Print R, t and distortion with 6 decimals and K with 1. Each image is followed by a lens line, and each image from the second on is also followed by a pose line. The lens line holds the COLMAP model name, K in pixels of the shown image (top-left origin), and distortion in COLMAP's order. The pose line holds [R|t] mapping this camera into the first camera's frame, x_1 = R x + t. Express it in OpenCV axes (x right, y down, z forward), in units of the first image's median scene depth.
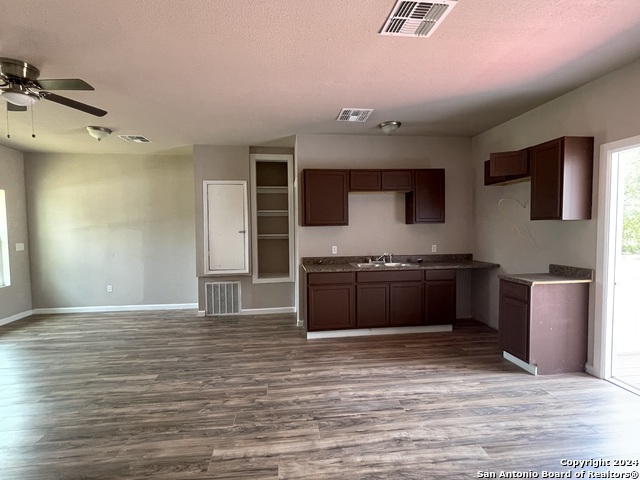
lens RADIAL K [[315.6, 0, 318.8], [0, 315.6, 241.8], [0, 0, 1]] dist [-0.003261, 0.000175]
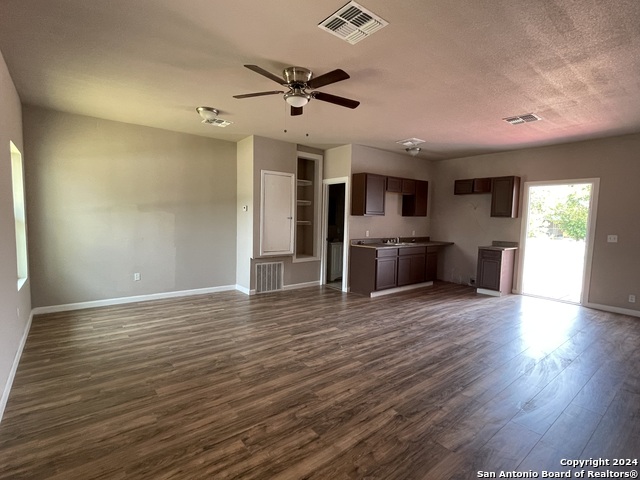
lens RADIAL K [[315.6, 0, 316.5], [0, 315.6, 241.2], [0, 0, 1]] dist [-0.003261, 0.000175]
pose [[0.852389, -0.007479, 0.522855, -0.966642], [-0.009052, 0.999537, 0.029054, 0.023615], [-0.522830, -0.029498, 0.851926, -0.044164]]
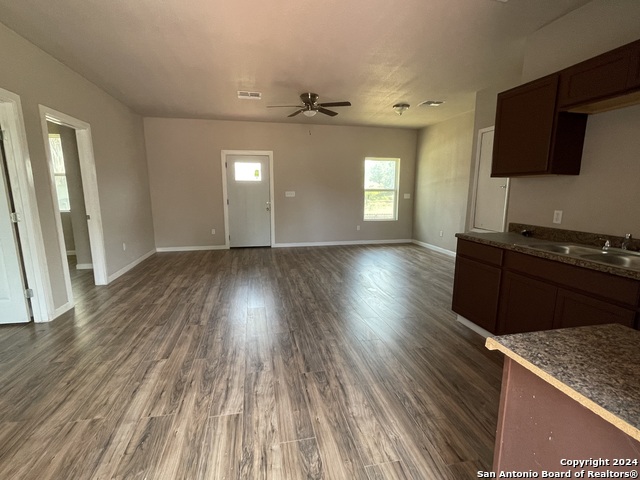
lens RADIAL K [[315.6, 0, 318.9], [0, 315.6, 238.5], [0, 0, 1]] dist [-0.003261, 0.000175]
pose [[0.091779, 0.166064, -0.981835, 0.686263], [-0.052700, 0.985424, 0.161745, -0.007580], [0.994384, 0.036898, 0.099193, 0.566849]]
